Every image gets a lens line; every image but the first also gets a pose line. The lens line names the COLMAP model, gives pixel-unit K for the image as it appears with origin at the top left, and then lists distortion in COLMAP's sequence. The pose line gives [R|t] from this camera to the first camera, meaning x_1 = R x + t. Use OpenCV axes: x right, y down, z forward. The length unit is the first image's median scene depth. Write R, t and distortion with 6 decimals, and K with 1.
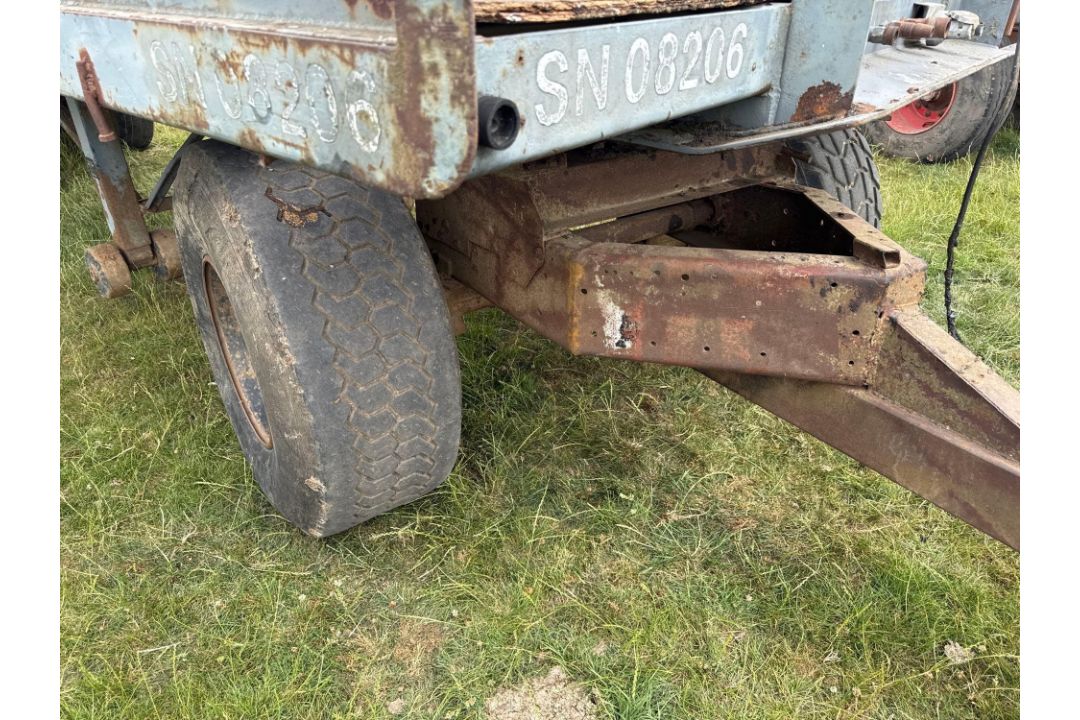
lens RADIAL K [[670.9, 0, 541.1], [0, 670.9, 367.4], [0, 0, 1]] dist [0.094730, -0.150987]
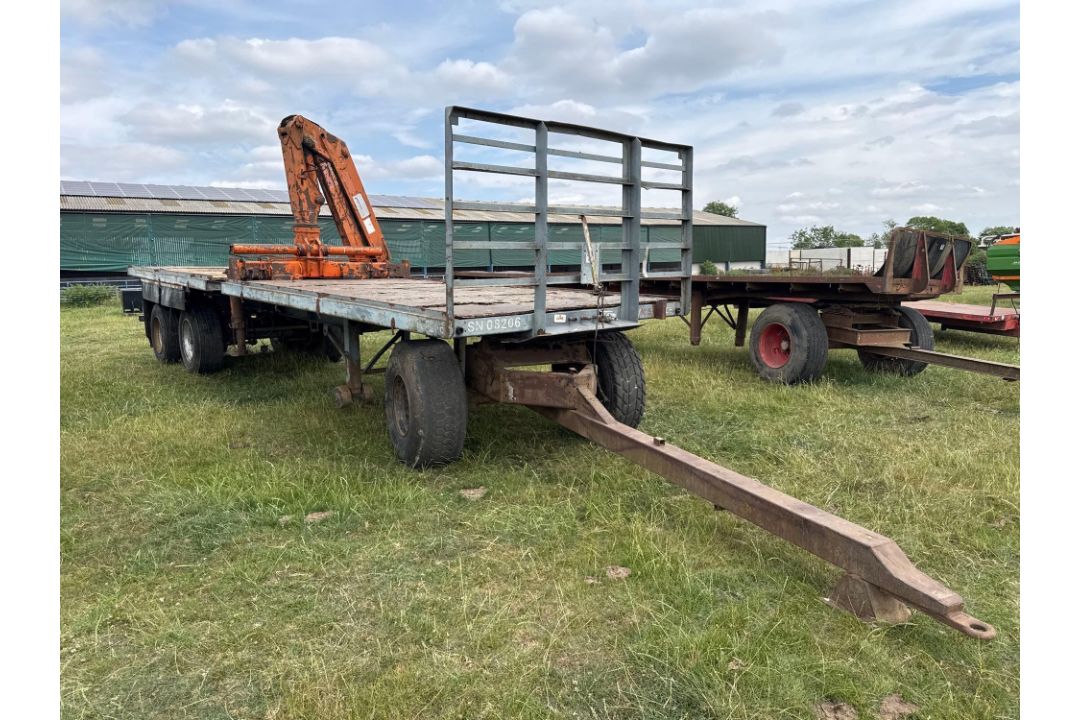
lens RADIAL K [[670.9, 0, 541.1], [0, 670.9, 367.4], [0, 0, 1]] dist [0.094730, -0.150987]
pose [[0.988625, 0.038787, -0.145315, 0.758804], [-0.086579, 0.936802, -0.338977, 0.972183], [0.122983, 0.347703, 0.929504, -2.229299]]
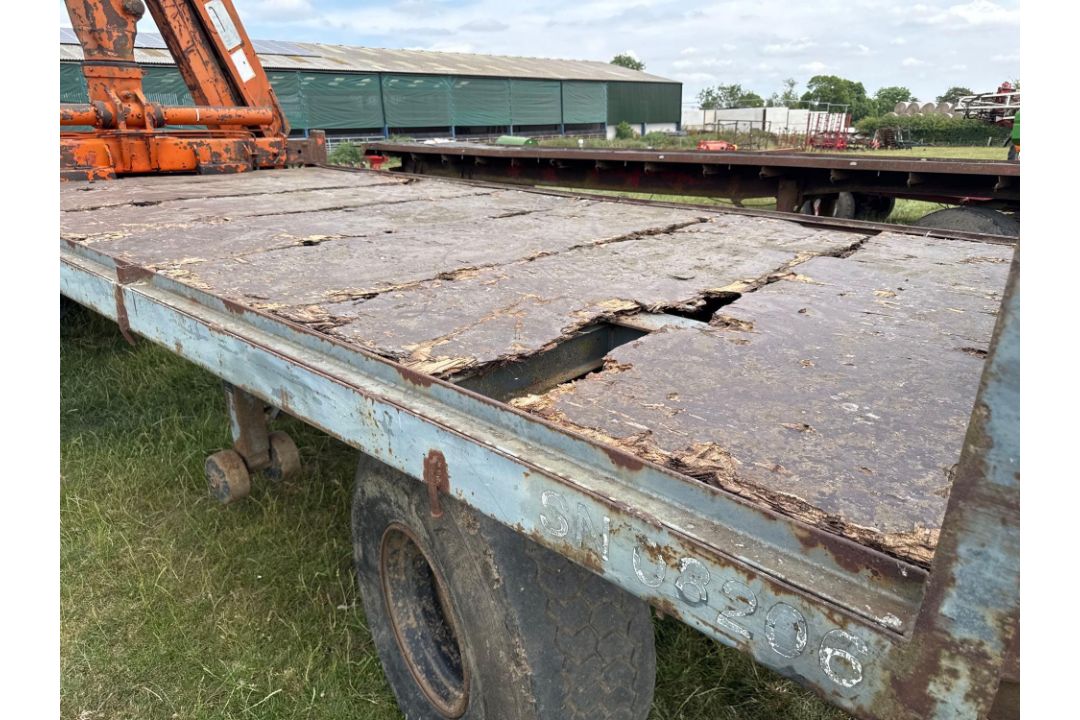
lens RADIAL K [[676.1, 0, 547.3], [0, 676.1, 358.5], [0, 0, 1]] dist [0.047436, -0.074741]
pose [[0.999745, 0.013904, 0.017817, -0.332199], [-0.010627, 0.984981, -0.172337, -0.279460], [-0.019946, 0.172104, 0.984877, -0.110144]]
